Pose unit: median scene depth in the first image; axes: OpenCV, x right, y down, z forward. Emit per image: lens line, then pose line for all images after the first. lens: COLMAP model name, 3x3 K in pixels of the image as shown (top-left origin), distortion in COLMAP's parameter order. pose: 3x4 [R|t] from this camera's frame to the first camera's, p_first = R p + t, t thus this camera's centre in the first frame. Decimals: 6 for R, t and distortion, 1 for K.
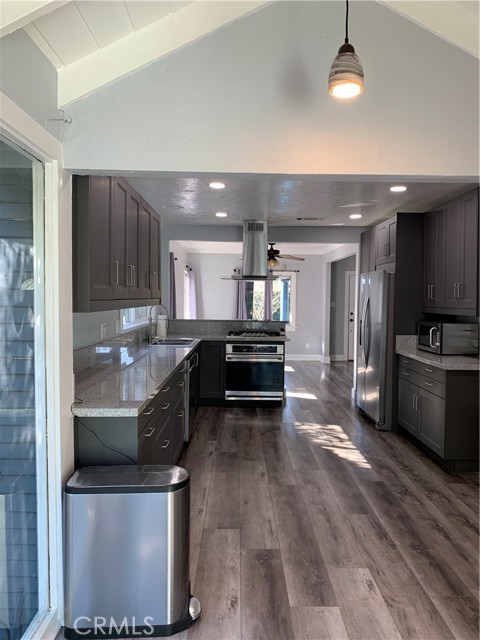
lens RADIAL K [[489.3, 0, 232.4], [0, 489.3, 307.9], [0, 0, 1]] dist [0.034864, -0.034130]
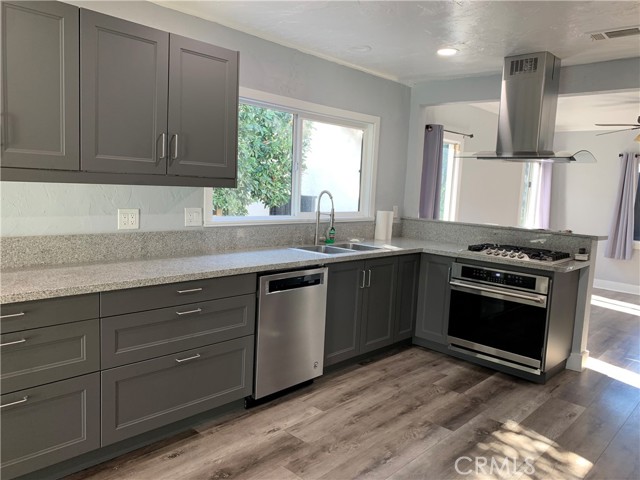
lens RADIAL K [[489.3, 0, 323.0], [0, 489.3, 235.7], [0, 0, 1]] dist [0.034864, -0.034130]
pose [[0.742315, 0.094443, -0.663362, 0.306117], [-0.055544, 0.995283, 0.079544, -0.001070], [0.667745, -0.022201, 0.744059, 0.458839]]
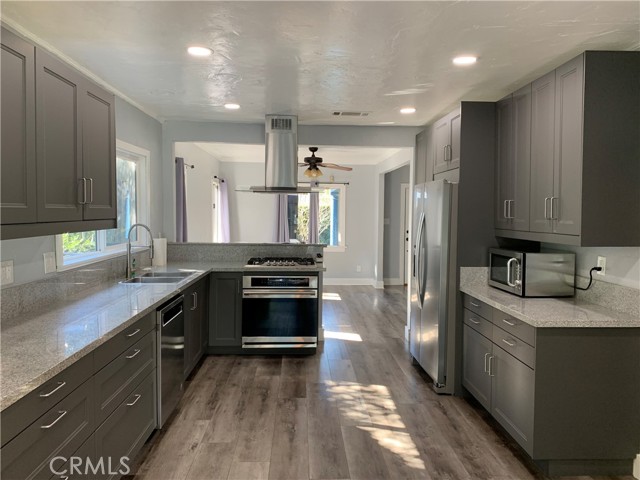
lens RADIAL K [[489.3, 0, 320.9], [0, 489.3, 229.8], [0, 0, 1]] dist [0.034864, -0.034130]
pose [[0.998503, -0.002745, 0.054629, 0.074581], [0.001932, 0.999887, 0.014925, -0.010750], [-0.054664, -0.014797, 0.998395, 0.246047]]
